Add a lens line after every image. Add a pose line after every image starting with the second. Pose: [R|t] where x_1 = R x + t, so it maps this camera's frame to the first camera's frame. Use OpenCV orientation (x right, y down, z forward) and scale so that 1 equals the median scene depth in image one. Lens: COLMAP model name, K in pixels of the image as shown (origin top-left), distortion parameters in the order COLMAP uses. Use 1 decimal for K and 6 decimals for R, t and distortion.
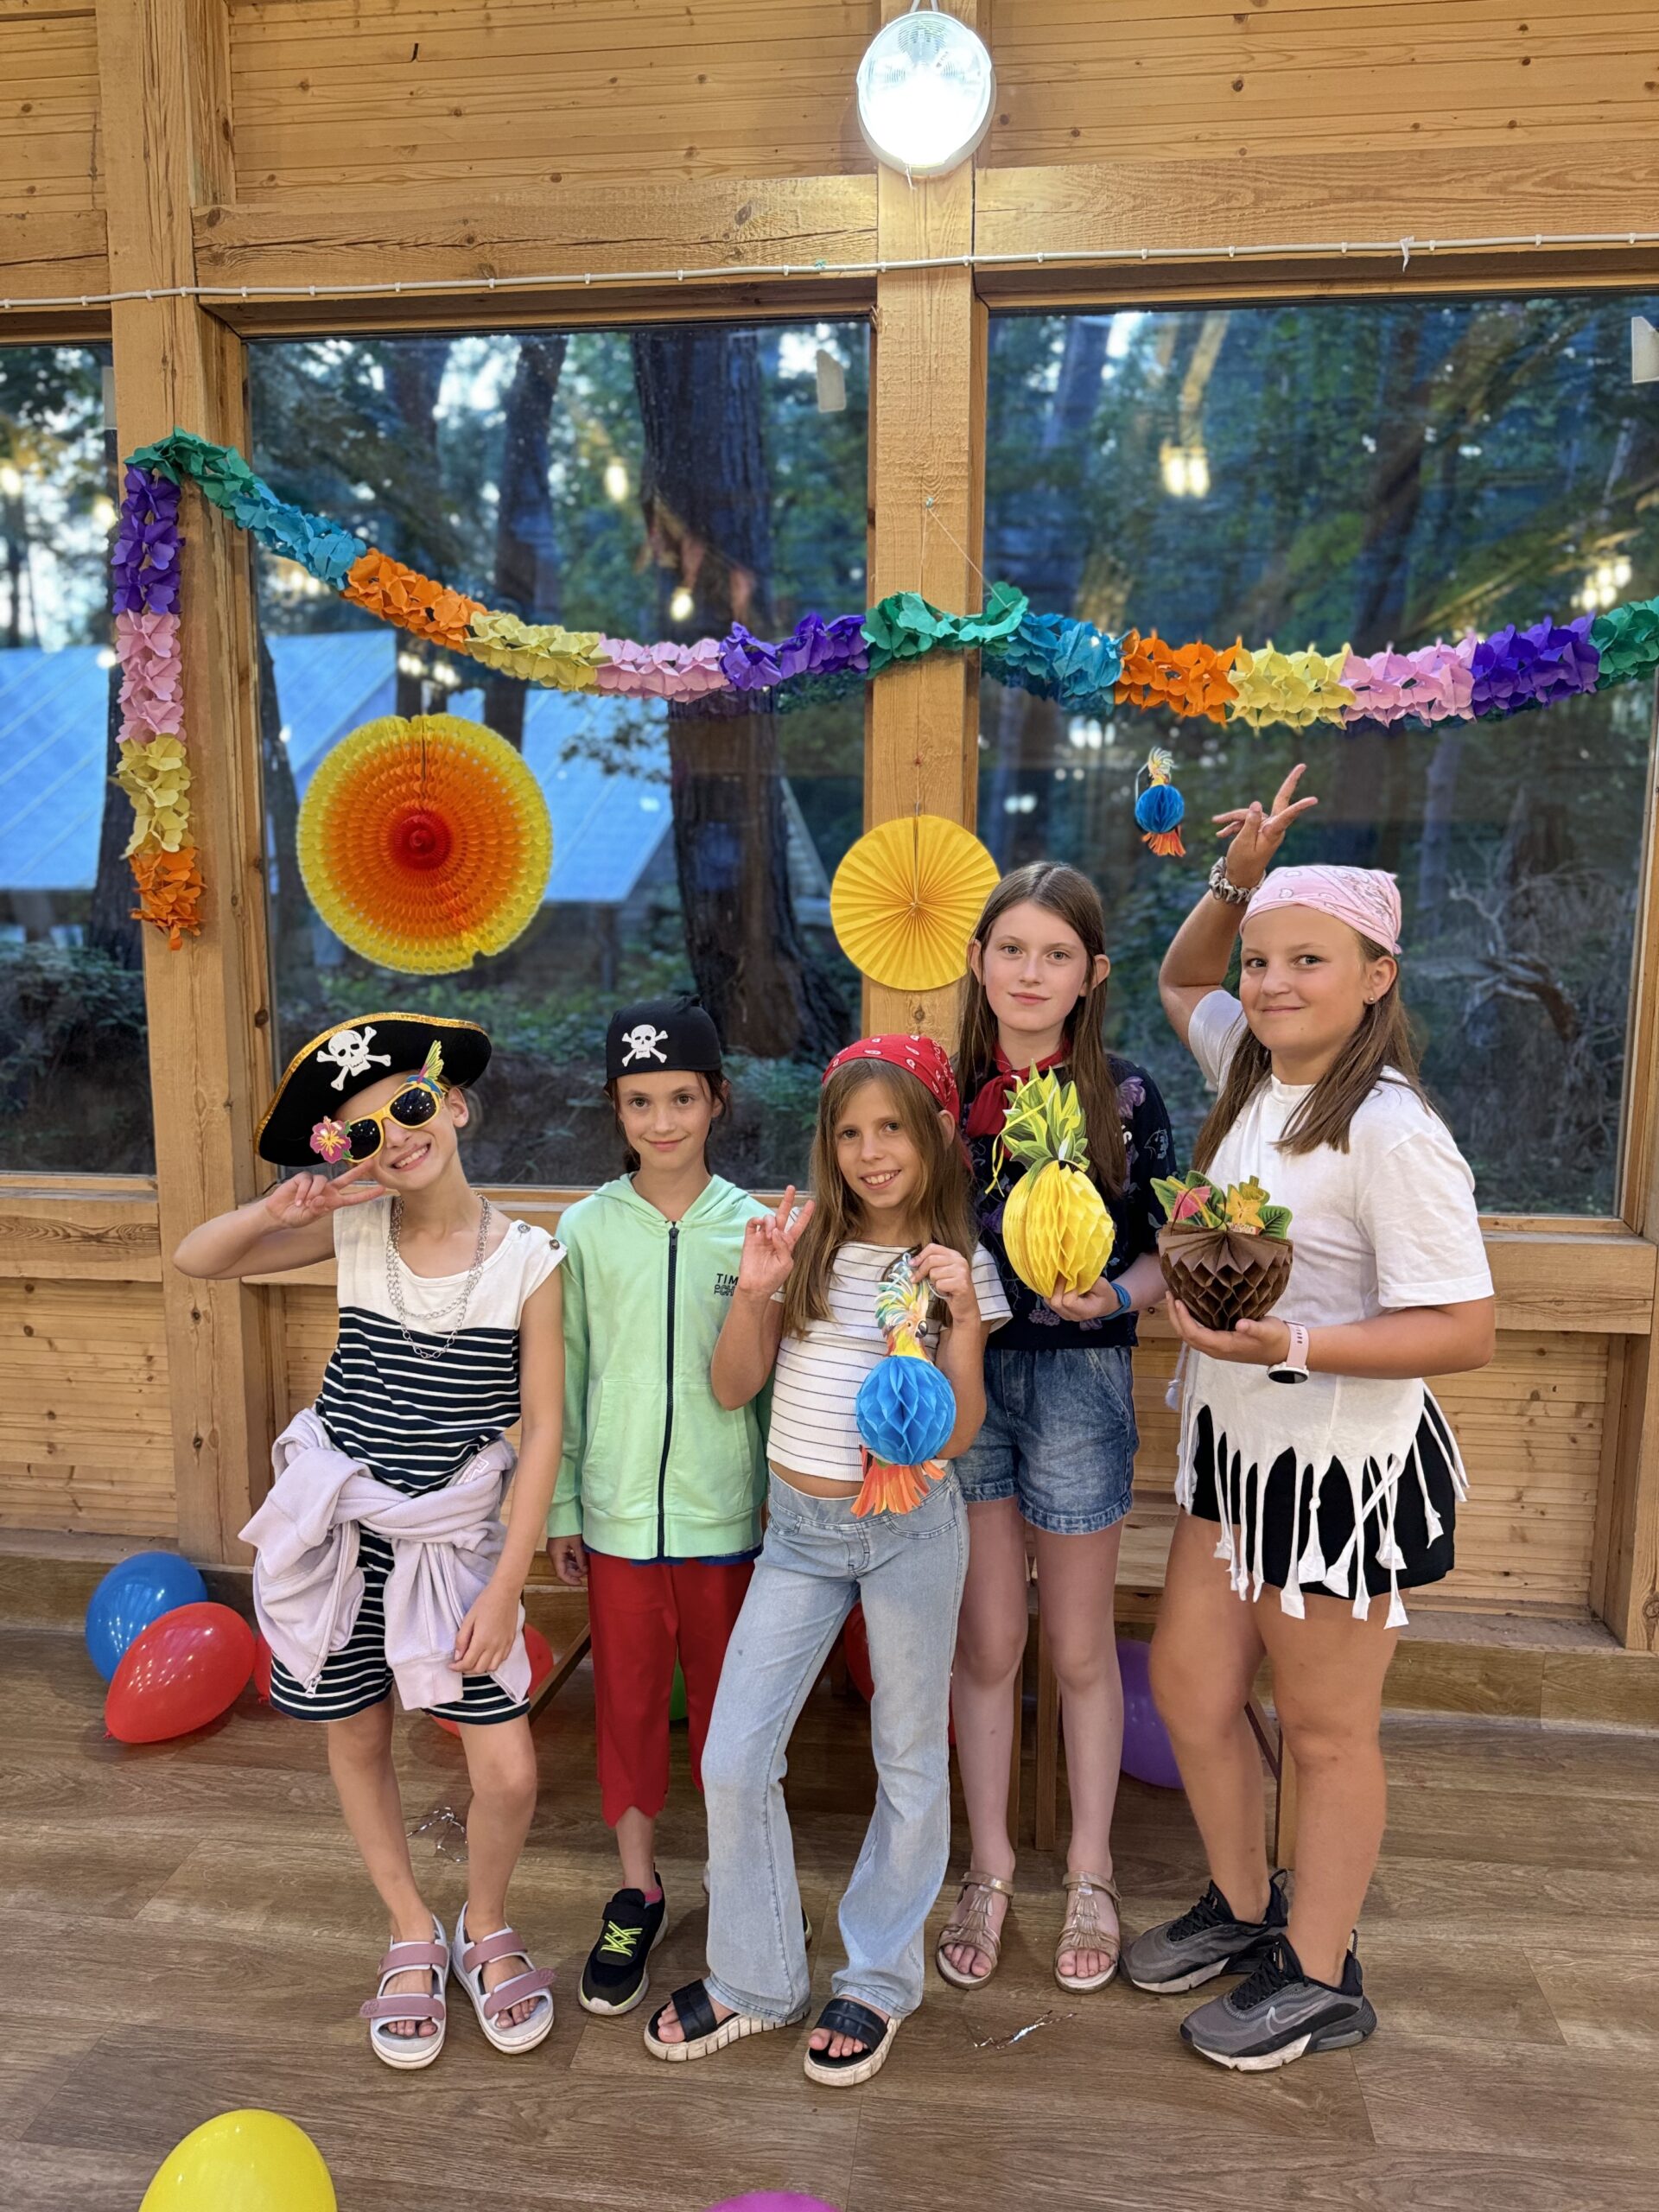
lens RADIAL K [[1537.8, 0, 830.2], [0, 1537.8, 1116.0], [0, 0, 1]] dist [0.005056, -0.016928]
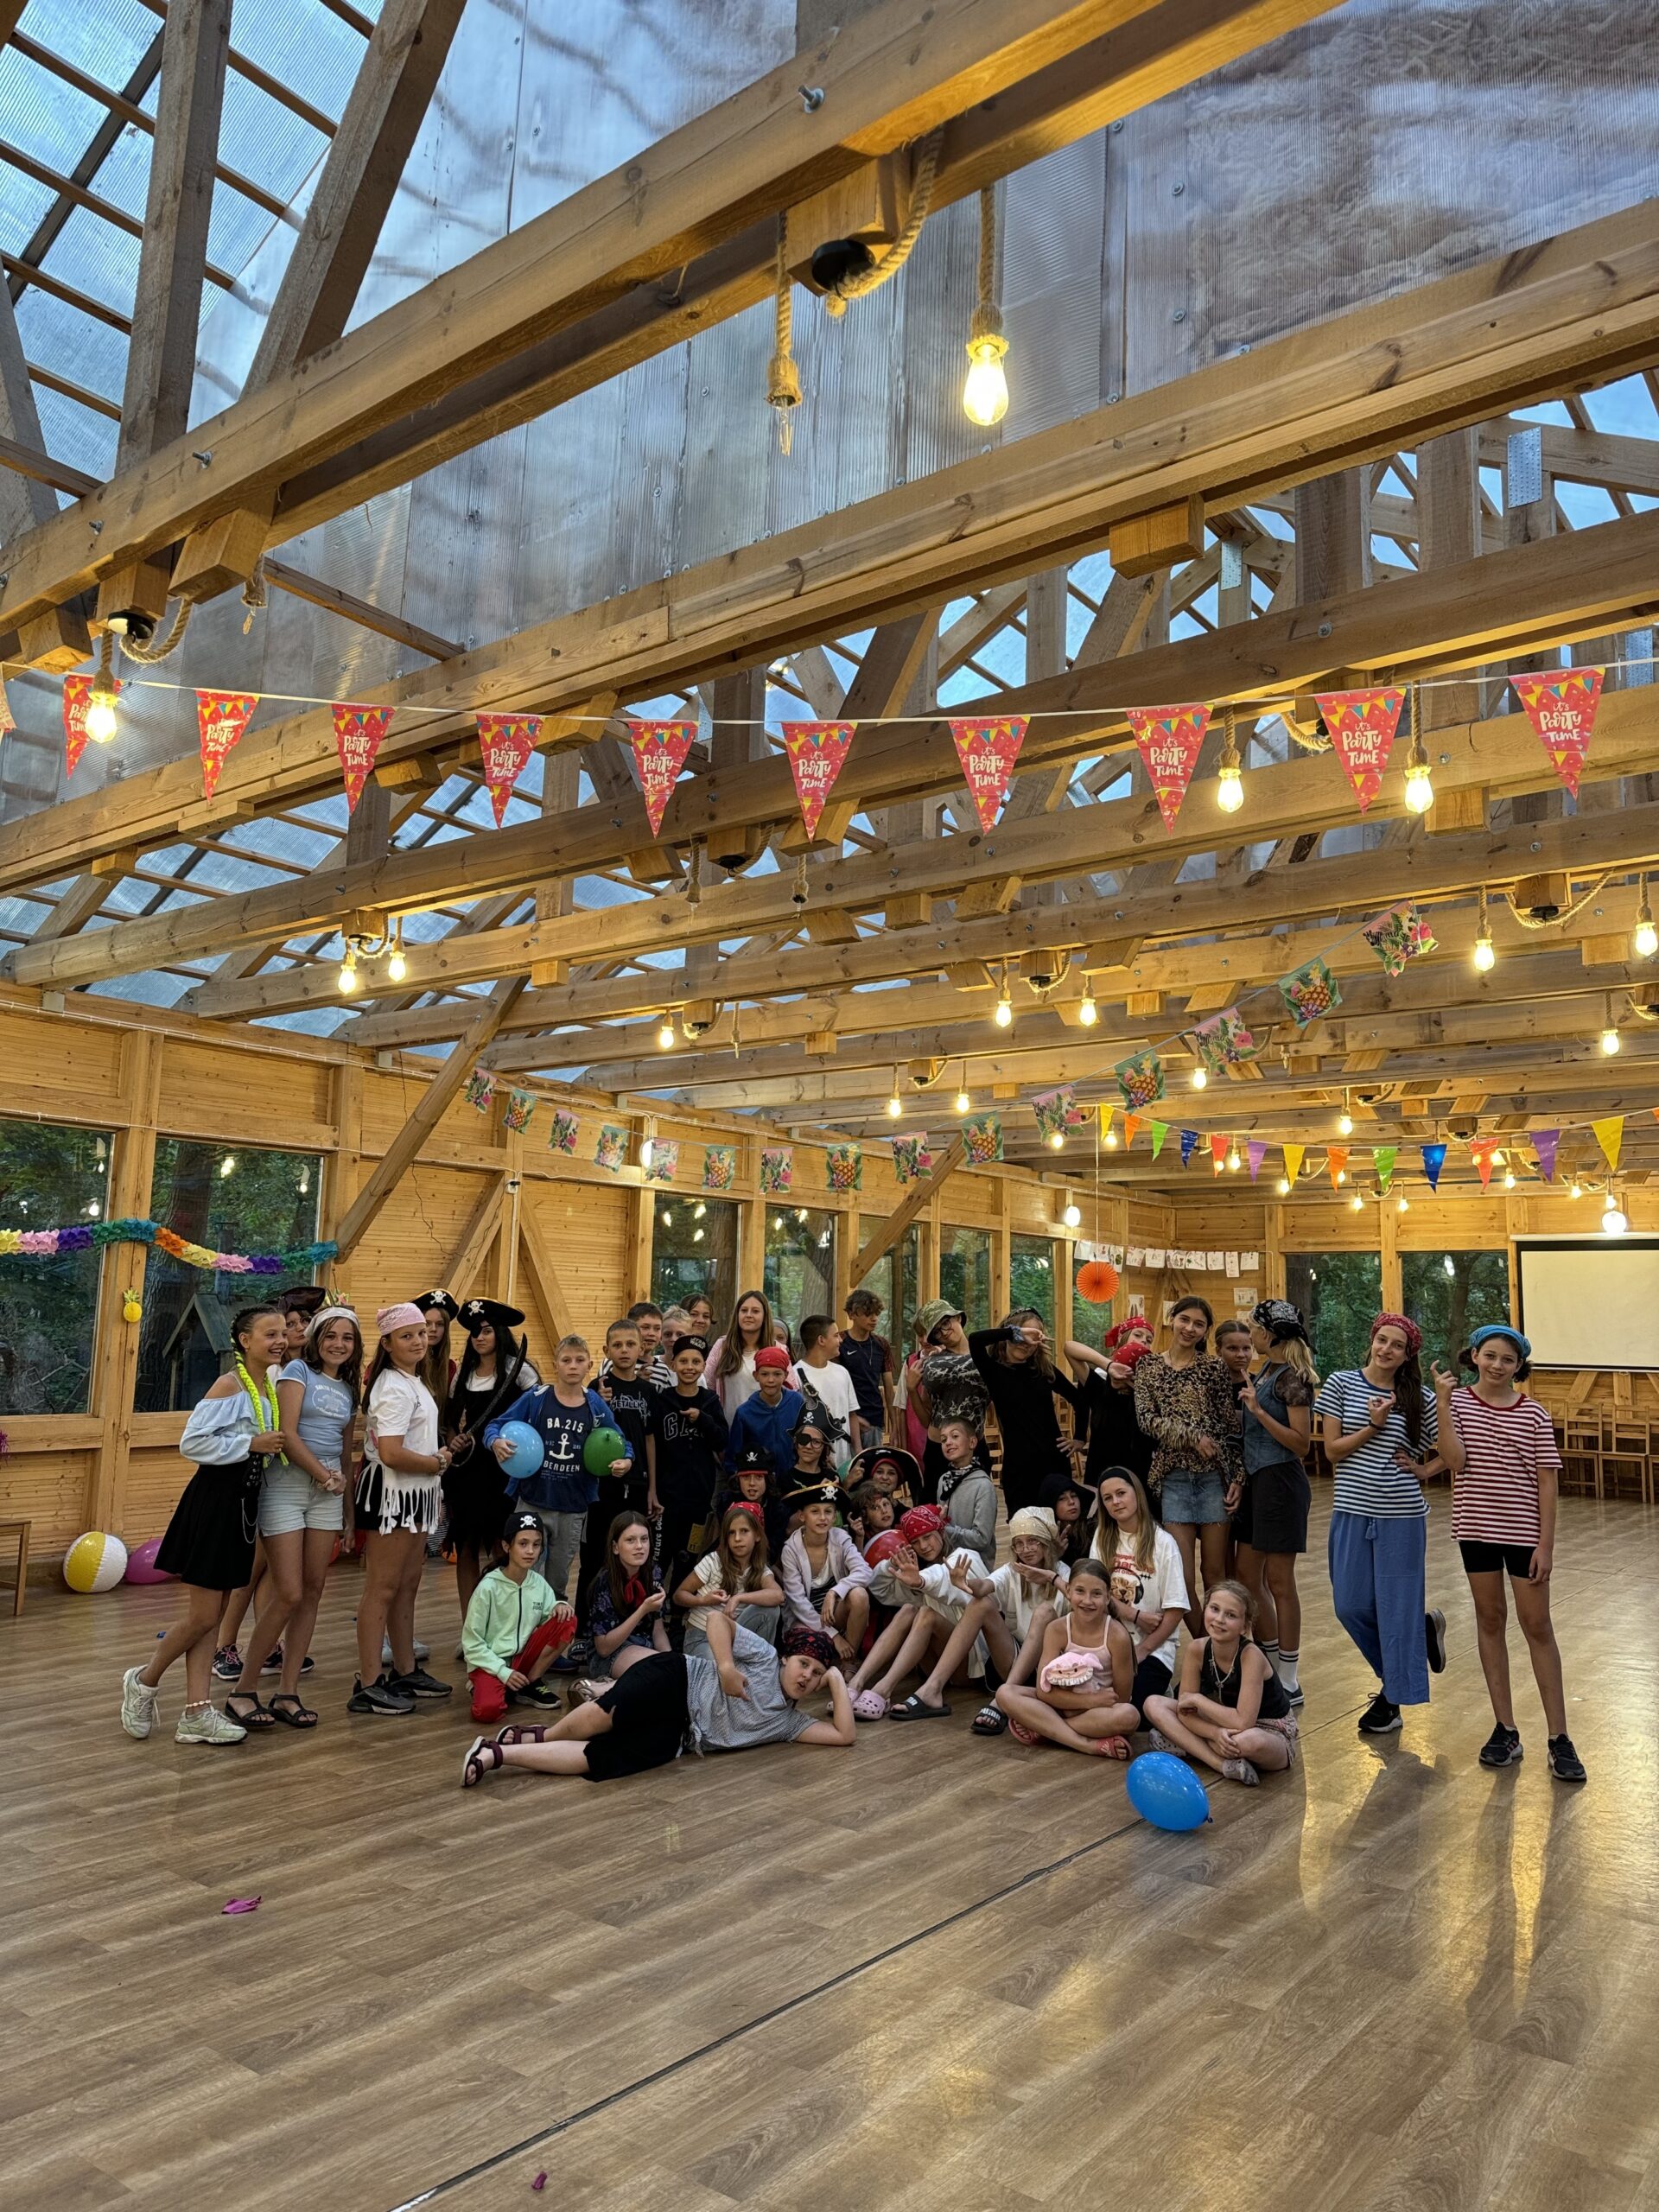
lens RADIAL K [[1537.8, 0, 828.3], [0, 1537.8, 1109.9], [0, 0, 1]] dist [0.005056, -0.016928]
pose [[0.521858, 0.130284, 0.843025, -1.444833], [0.096363, 0.972938, -0.210013, 0.273338], [-0.847572, 0.190833, 0.495181, -1.965136]]
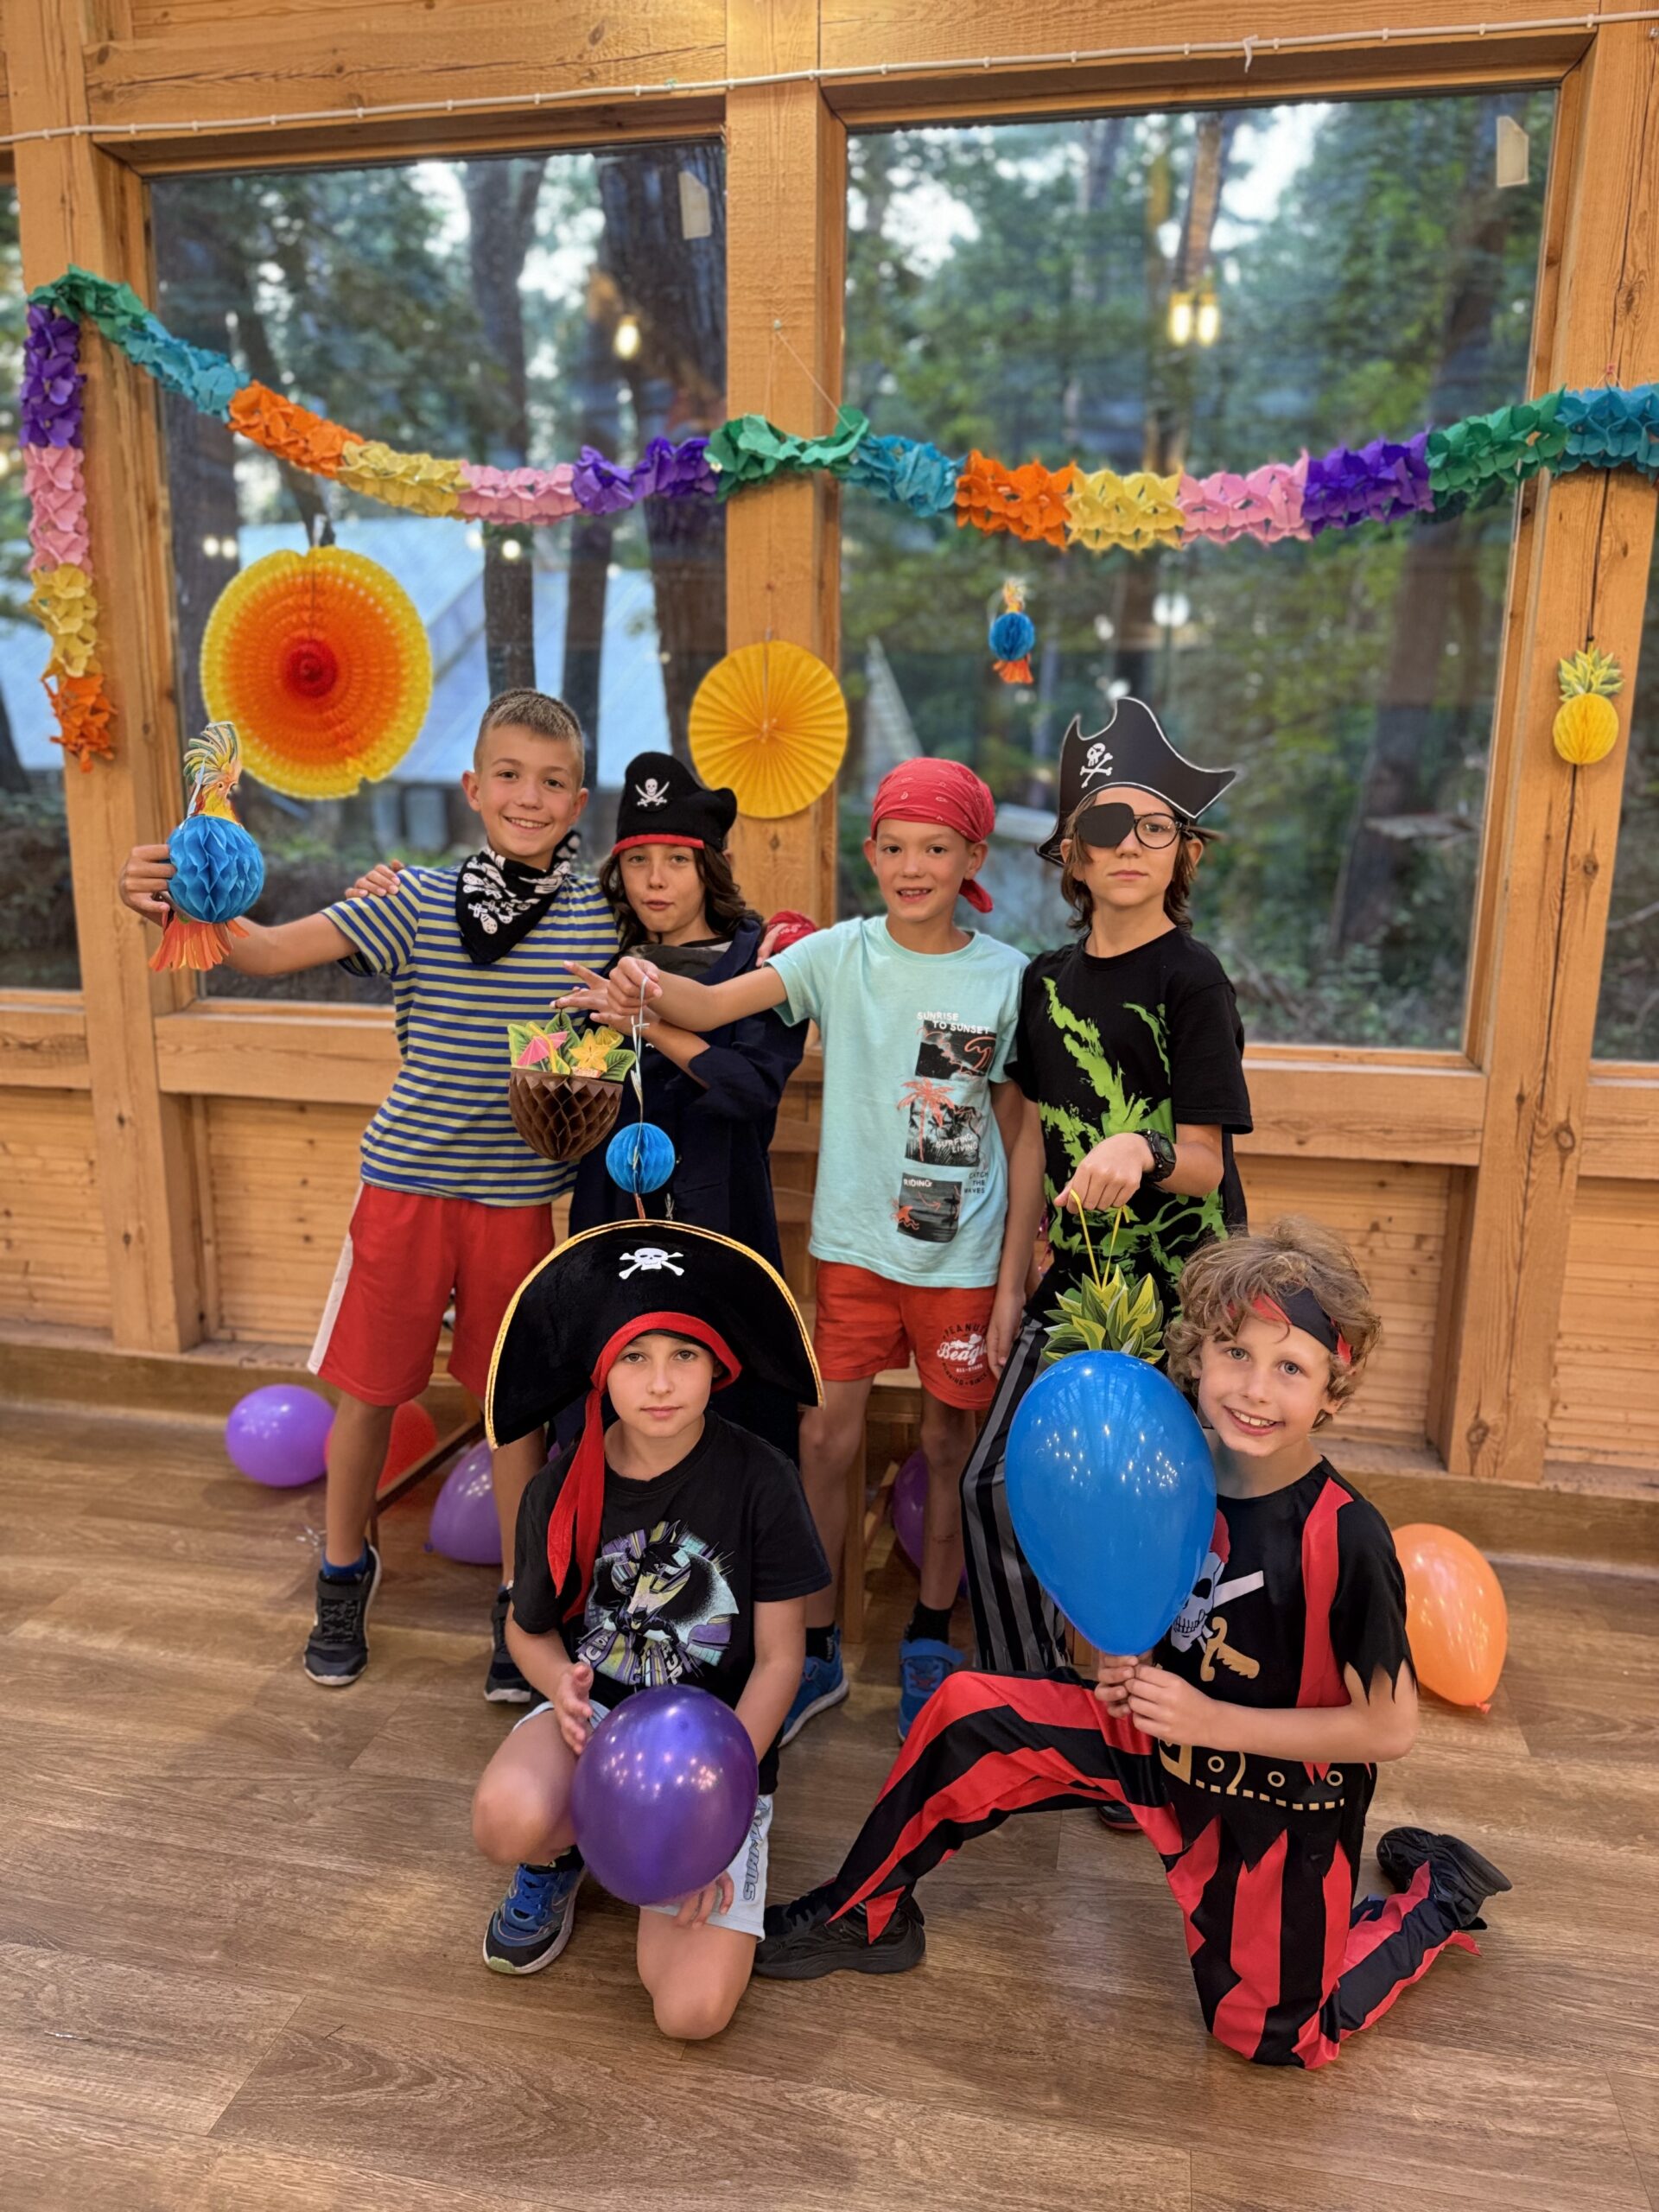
lens RADIAL K [[1537.8, 0, 840.3], [0, 1537.8, 1117.4], [0, 0, 1]] dist [0.005056, -0.016928]
pose [[0.996790, 0.024390, -0.076250, 0.191419], [-0.019363, 0.997632, 0.065989, 0.052238], [0.077679, -0.064300, 0.994903, -0.035259]]
